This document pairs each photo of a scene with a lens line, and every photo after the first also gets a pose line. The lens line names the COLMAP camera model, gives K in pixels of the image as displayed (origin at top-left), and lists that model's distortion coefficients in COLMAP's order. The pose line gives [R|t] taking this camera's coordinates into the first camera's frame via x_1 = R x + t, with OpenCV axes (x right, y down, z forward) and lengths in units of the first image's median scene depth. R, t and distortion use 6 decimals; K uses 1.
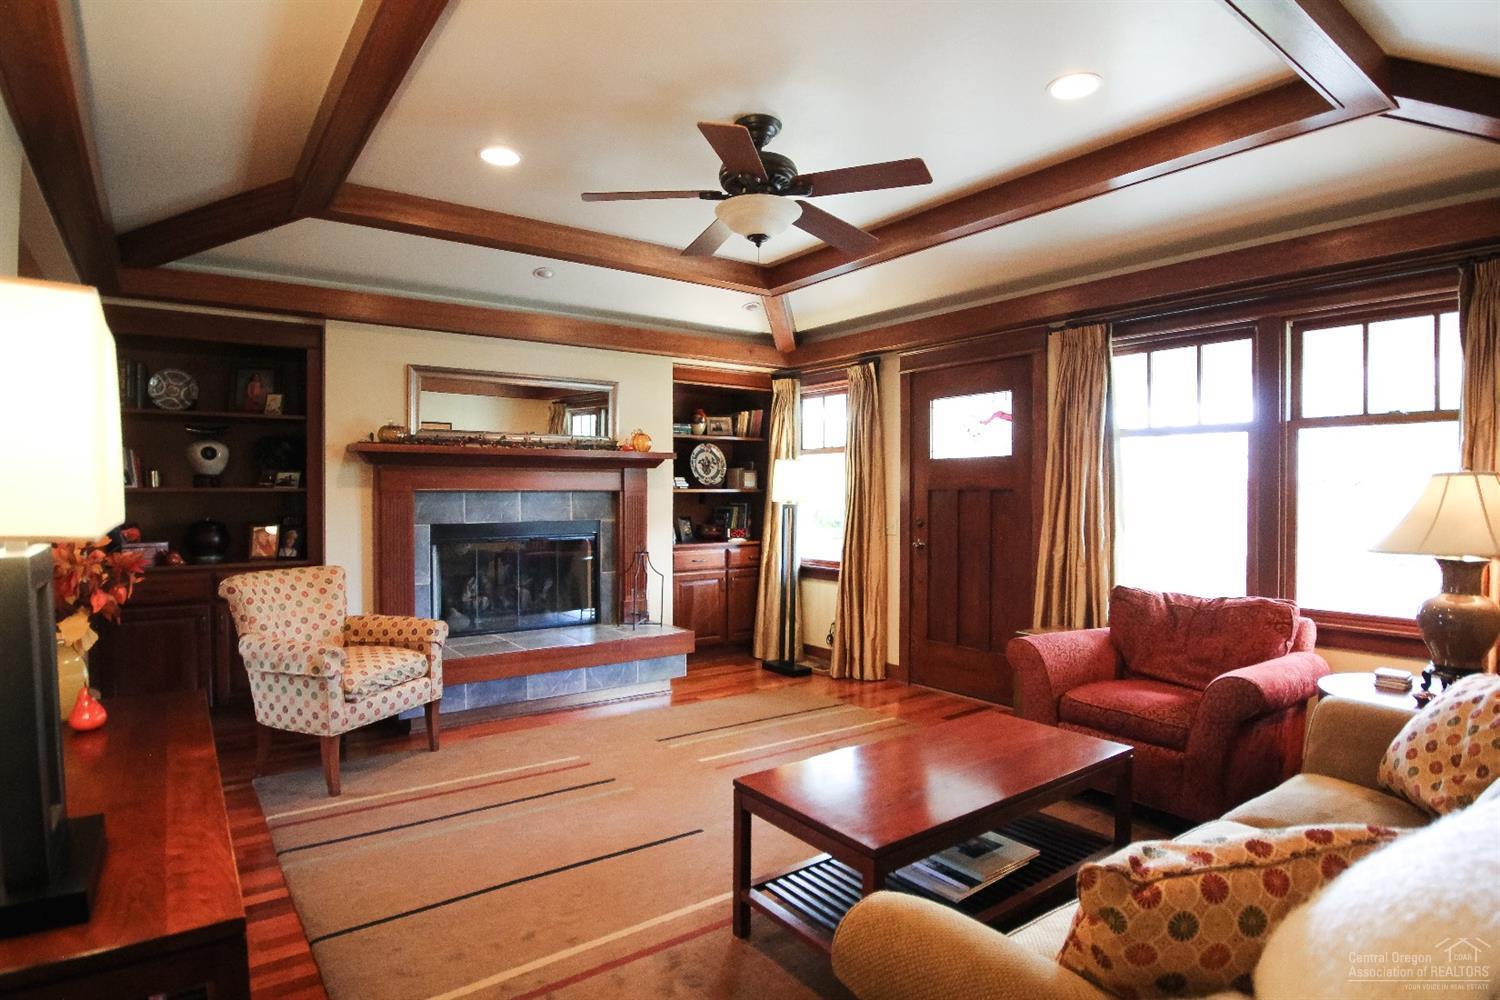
lens RADIAL K [[780.0, 0, 753.9], [0, 780.0, 500.3], [0, 0, 1]] dist [0.021466, -0.011847]
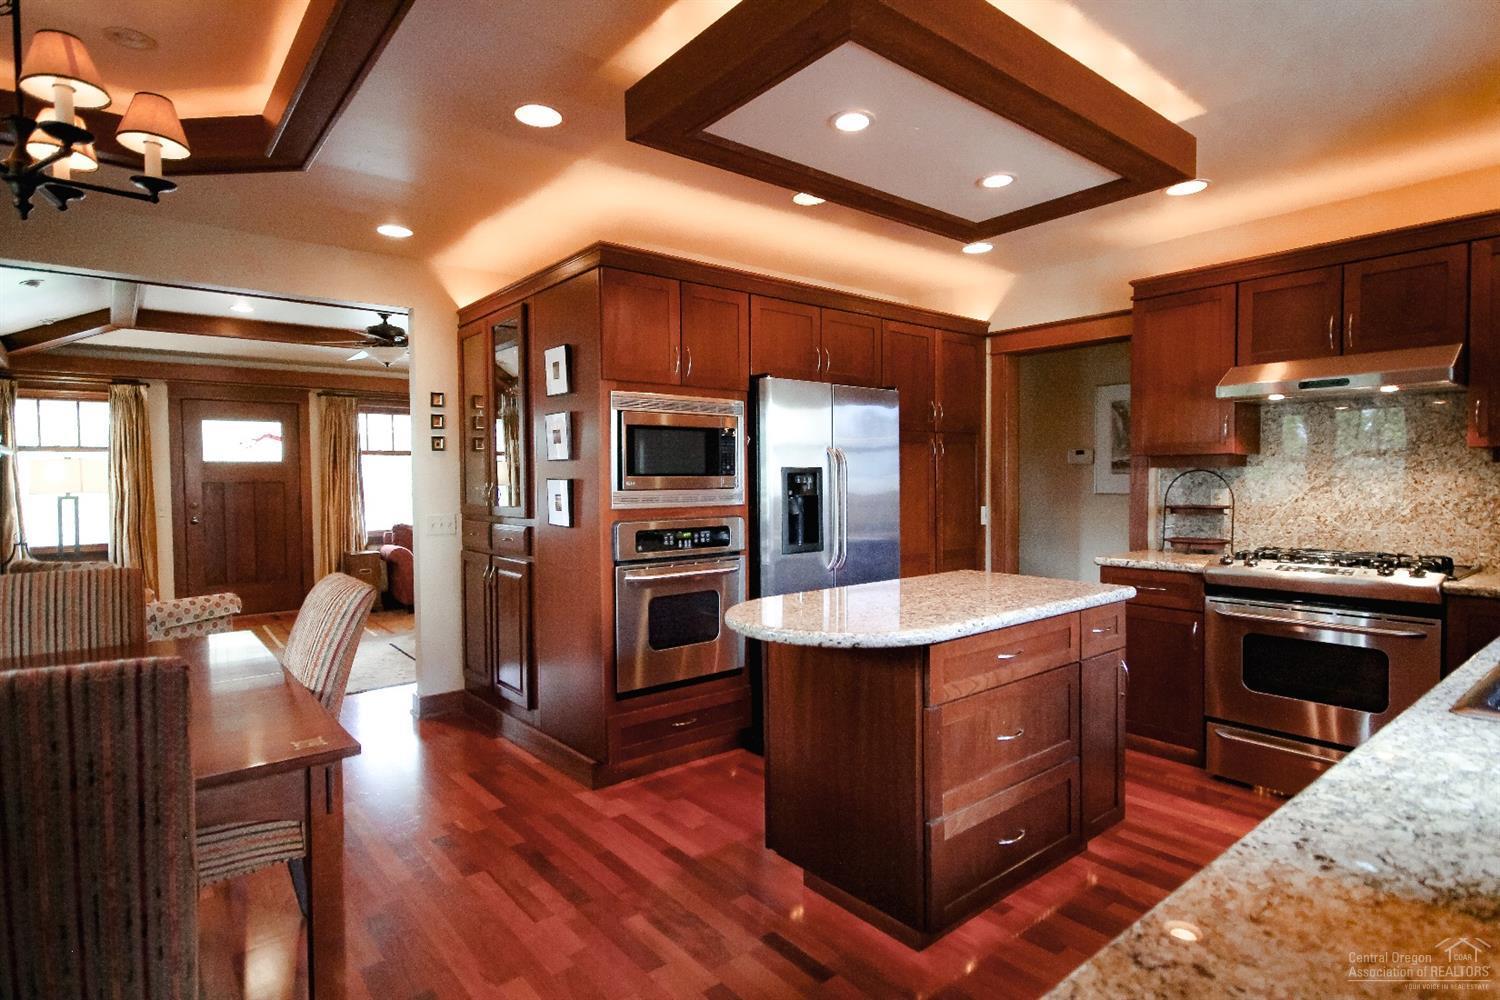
lens RADIAL K [[780.0, 0, 753.9], [0, 780.0, 500.3], [0, 0, 1]] dist [0.021466, -0.011847]
pose [[-0.042554, -0.028341, 0.998692, -1.363409], [0.017709, 0.999419, 0.029116, -0.005960], [-0.998937, 0.018925, -0.042028, 0.072295]]
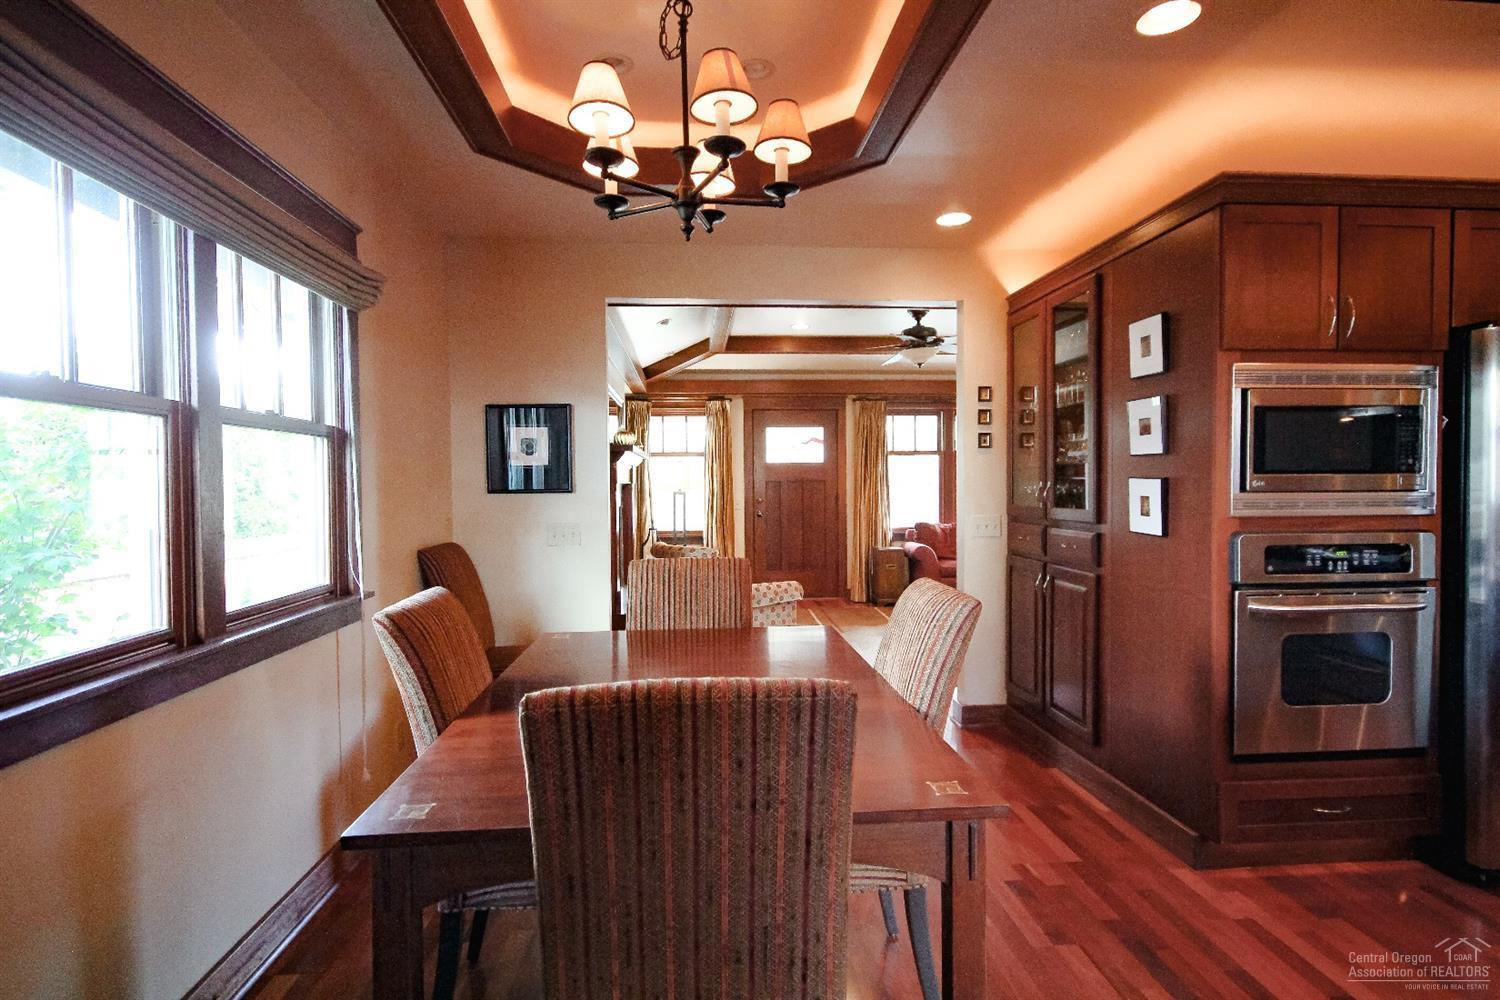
lens RADIAL K [[780.0, 0, 753.9], [0, 780.0, 500.3], [0, 0, 1]] dist [0.021466, -0.011847]
pose [[0.534773, -0.024741, 0.844633, -1.298920], [0.015365, 0.999691, 0.019555, -0.006850], [-0.844856, 0.002520, 0.534988, 0.155843]]
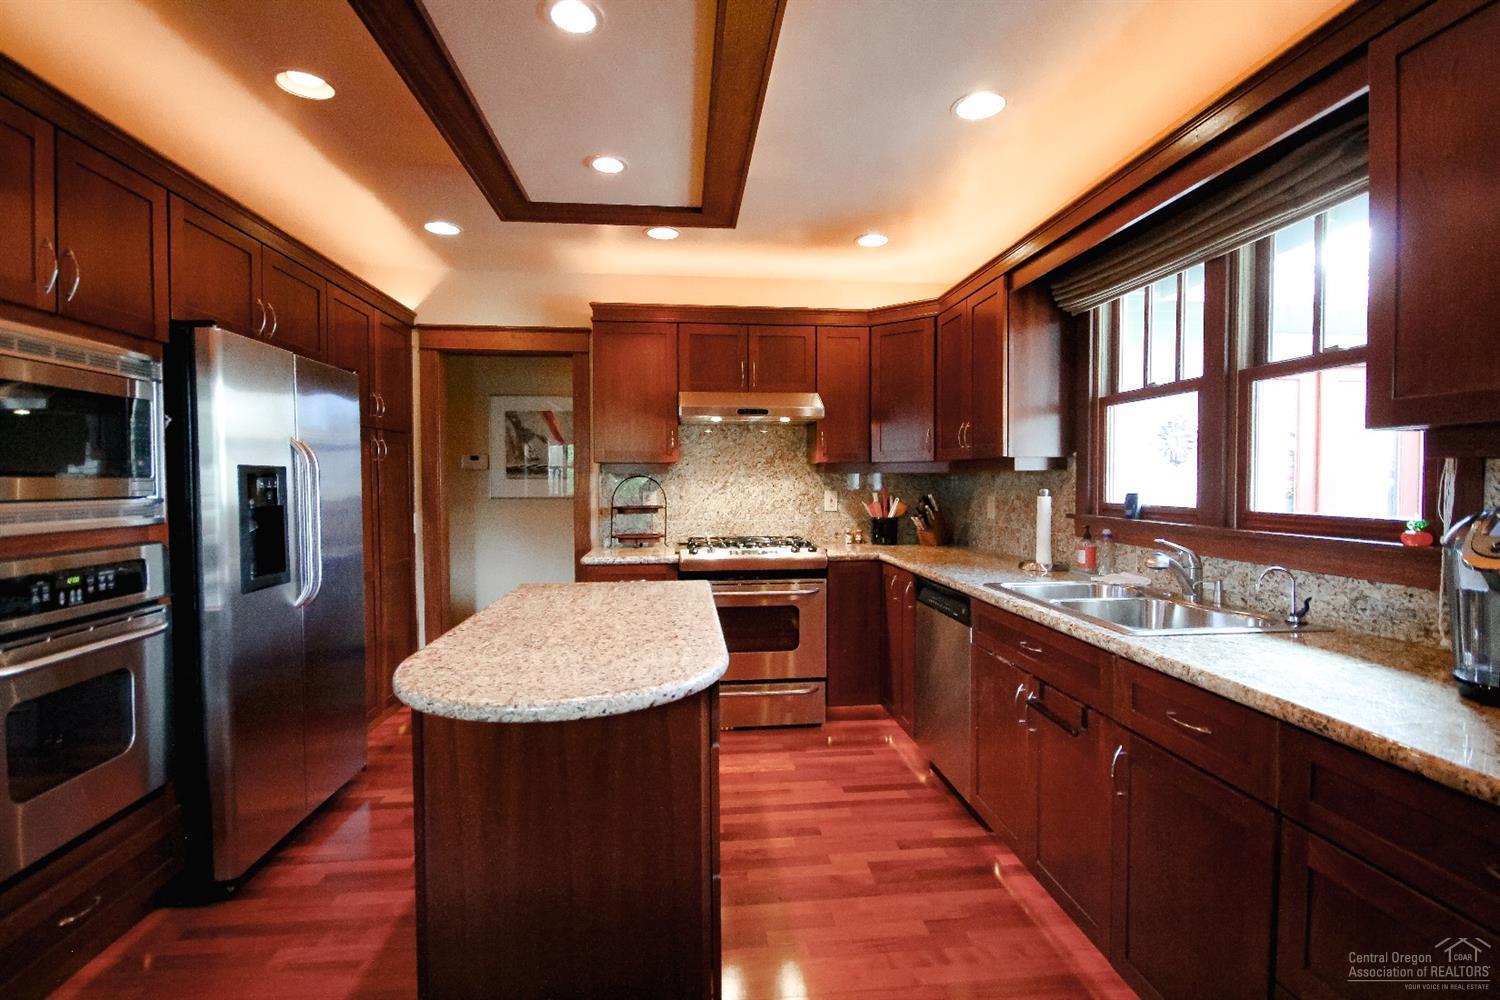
lens RADIAL K [[696.0, 0, 754.9], [0, 696.0, 498.3], [0, 0, 1]] dist [0.000817, -0.004979]
pose [[-0.856360, -0.010908, 0.516264, -1.129948], [0.008555, 0.999340, 0.035305, -0.006950], [-0.516309, 0.034650, -0.855701, 0.230226]]
